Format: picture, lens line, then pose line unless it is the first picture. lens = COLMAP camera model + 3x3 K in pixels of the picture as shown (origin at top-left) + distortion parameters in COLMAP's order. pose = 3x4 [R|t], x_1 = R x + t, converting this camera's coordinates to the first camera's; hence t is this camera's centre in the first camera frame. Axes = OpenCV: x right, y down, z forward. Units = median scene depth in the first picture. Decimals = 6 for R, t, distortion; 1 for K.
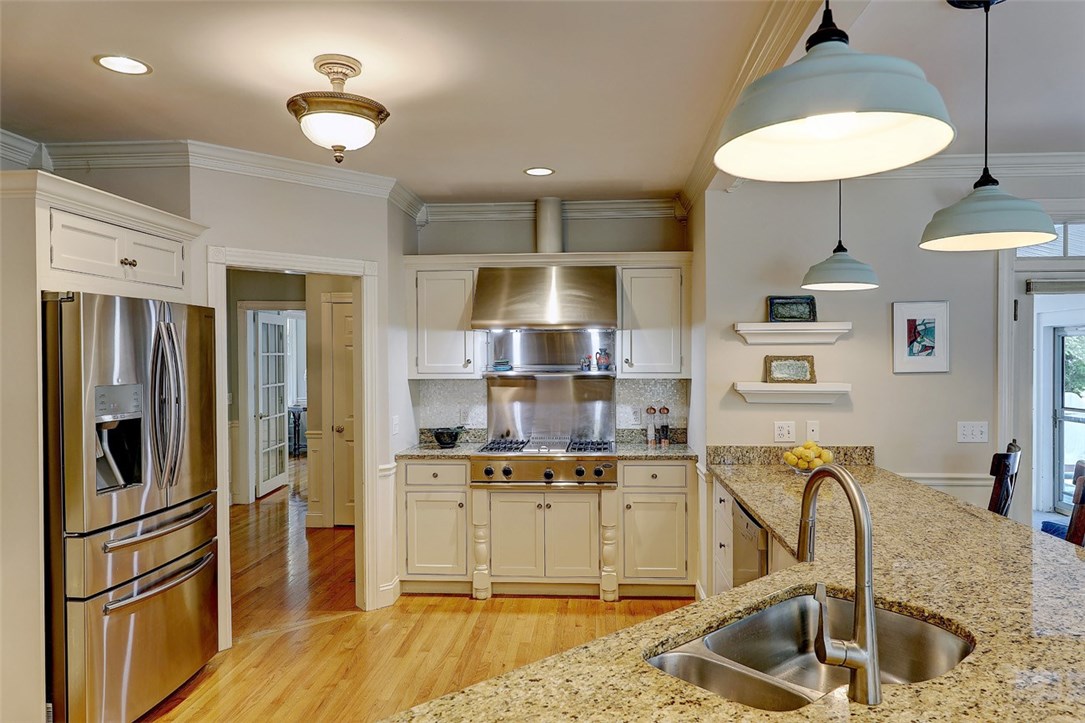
lens RADIAL K [[704.4, 0, 550.6], [0, 704.4, 365.6], [0, 0, 1]] dist [-0.002534, 0.004773]
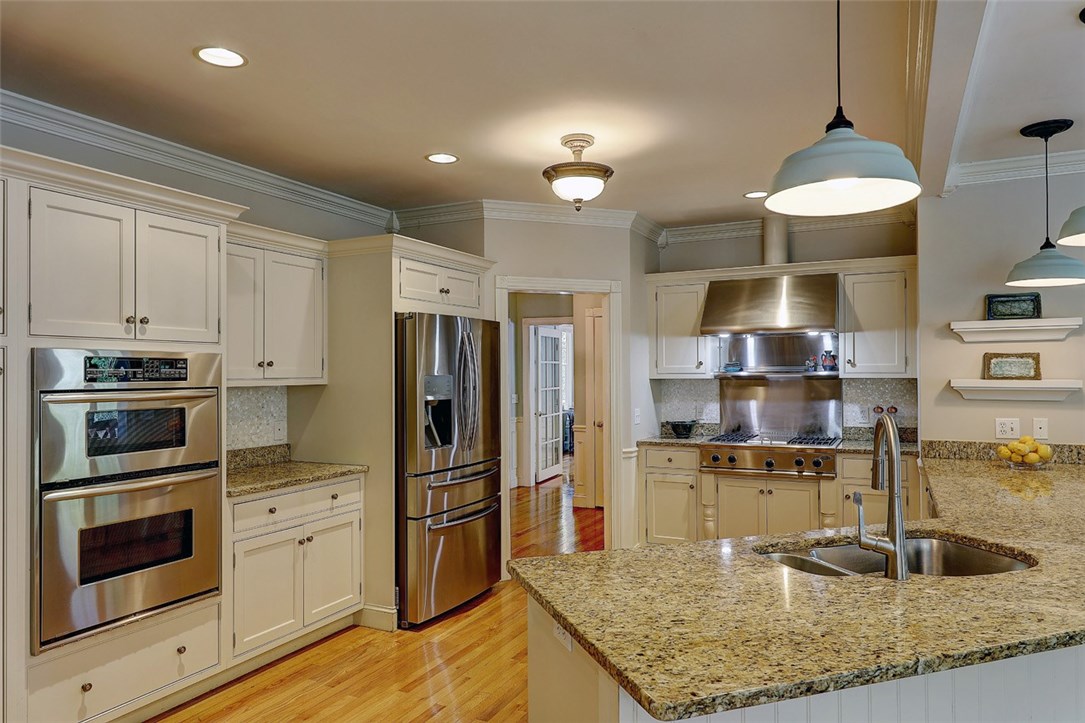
lens RADIAL K [[704.4, 0, 539.3], [0, 704.4, 365.4], [0, 0, 1]] dist [-0.002534, 0.004773]
pose [[0.918665, -0.004364, -0.395013, 0.118072], [-0.003949, 0.999788, -0.020229, 0.027360], [0.395017, 0.020143, 0.918453, -0.195132]]
